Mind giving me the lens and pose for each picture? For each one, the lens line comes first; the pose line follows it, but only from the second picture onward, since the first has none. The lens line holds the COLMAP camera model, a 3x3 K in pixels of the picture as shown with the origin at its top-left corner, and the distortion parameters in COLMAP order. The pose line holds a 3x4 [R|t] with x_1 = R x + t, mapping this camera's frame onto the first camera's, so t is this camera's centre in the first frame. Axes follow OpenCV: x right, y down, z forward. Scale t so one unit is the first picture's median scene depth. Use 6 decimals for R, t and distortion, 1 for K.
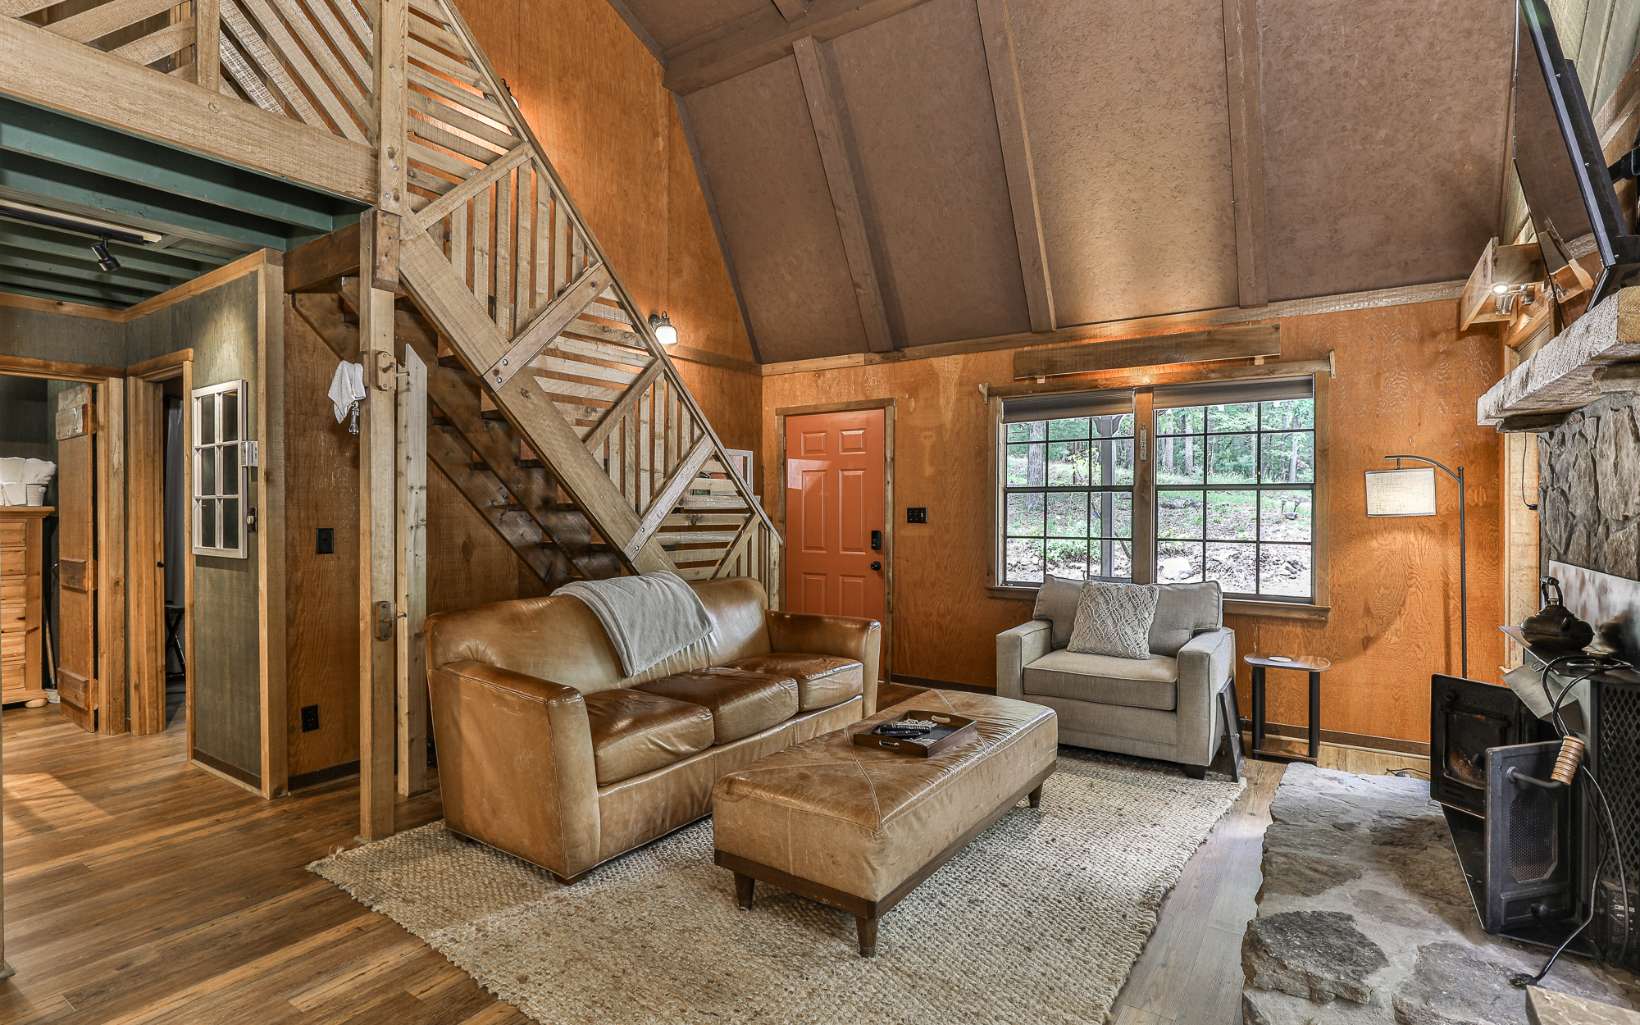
lens RADIAL K [[799.5, 0, 820.6], [0, 799.5, 508.8], [0, 0, 1]] dist [-0.015439, 0.001716]
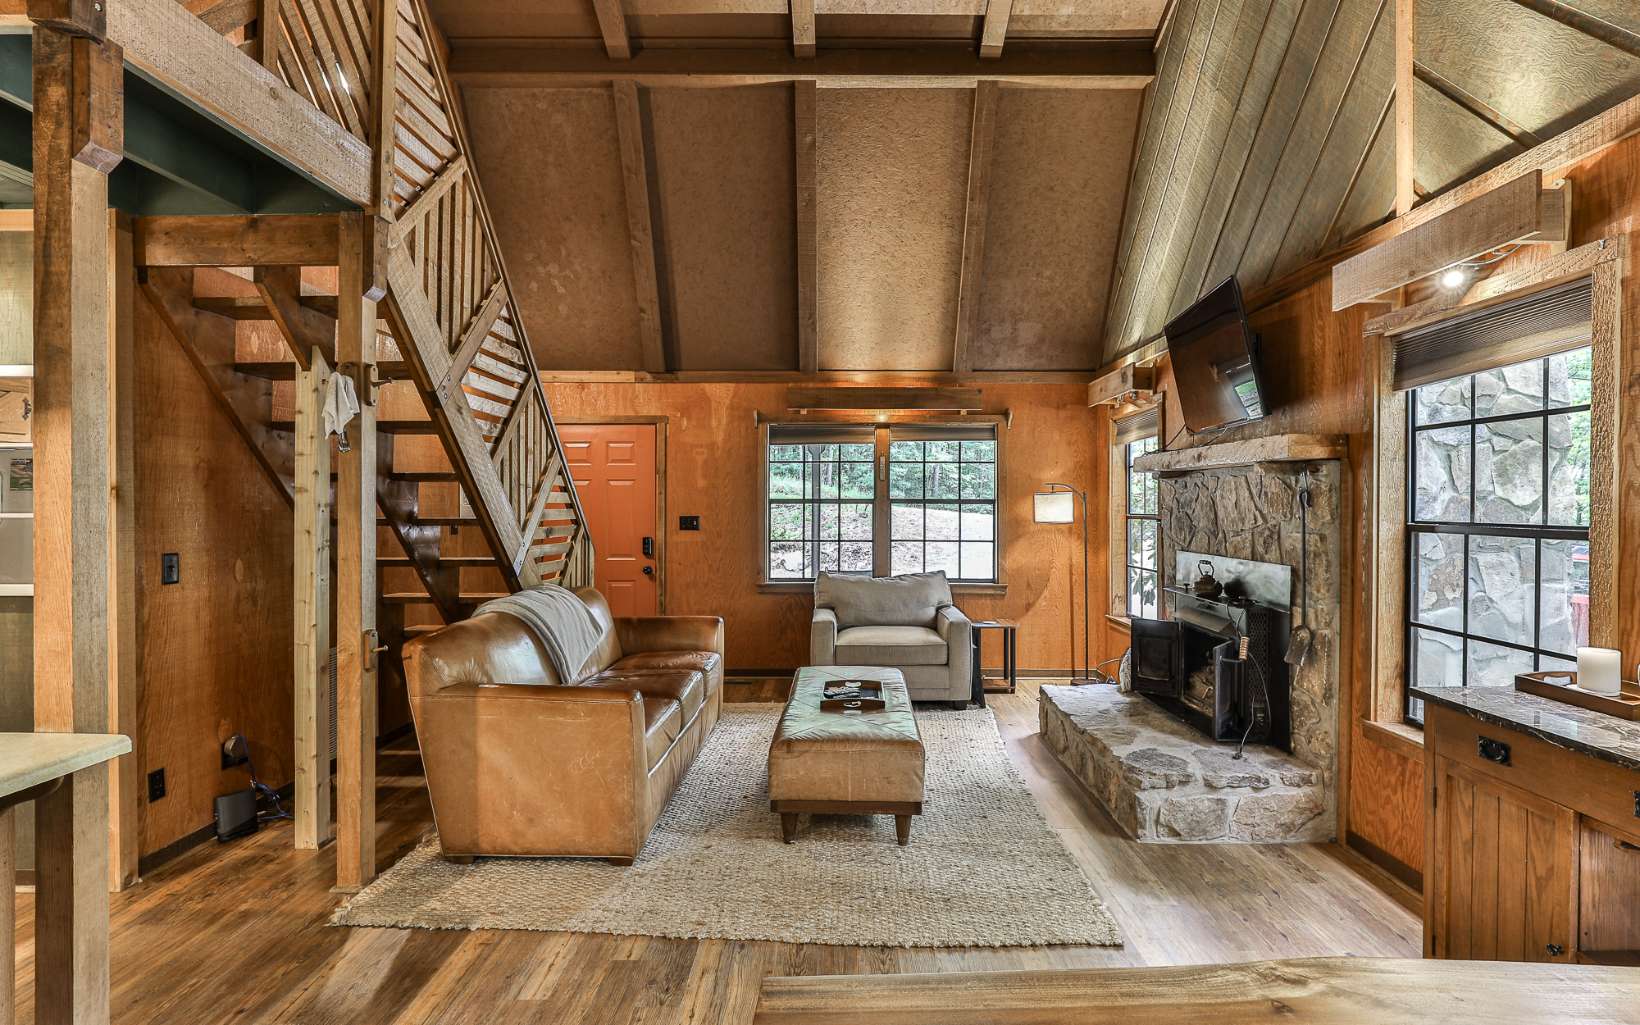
lens RADIAL K [[799.5, 0, 849.8], [0, 799.5, 506.3], [0, 0, 1]] dist [-0.015439, 0.001716]
pose [[0.833748, 0.000187, 0.552146, -0.404646], [-0.000554, 1.000000, 0.000497, -0.021198], [-0.552146, -0.000720, 0.833747, -0.065740]]
